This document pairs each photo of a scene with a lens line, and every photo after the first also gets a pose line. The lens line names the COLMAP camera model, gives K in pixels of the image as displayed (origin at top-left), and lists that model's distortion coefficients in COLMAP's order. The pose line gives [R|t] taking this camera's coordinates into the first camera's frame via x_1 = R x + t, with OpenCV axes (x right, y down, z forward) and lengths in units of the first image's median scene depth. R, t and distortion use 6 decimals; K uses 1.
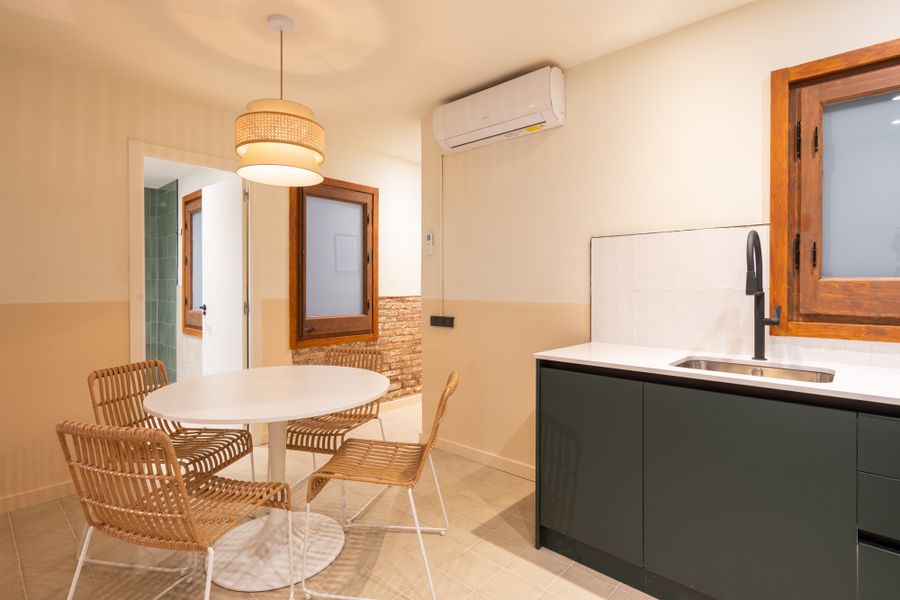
lens RADIAL K [[445.3, 0, 439.0], [0, 445.3, 285.2], [0, 0, 1]] dist [0.001155, 0.000618]
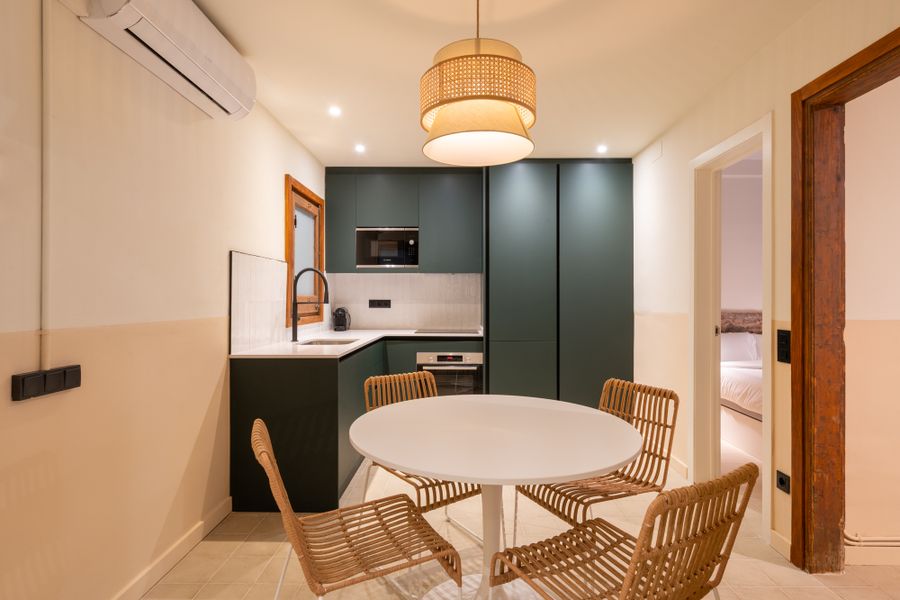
lens RADIAL K [[451.5, 0, 450.0], [0, 451.5, 300.0], [0, 0, 1]] dist [0.001263, 0.000438]
pose [[-0.668395, -0.005899, 0.743784, -0.805872], [-0.006484, 0.999977, 0.002104, -0.001026], [-0.743779, -0.003416, -0.668417, 1.415353]]
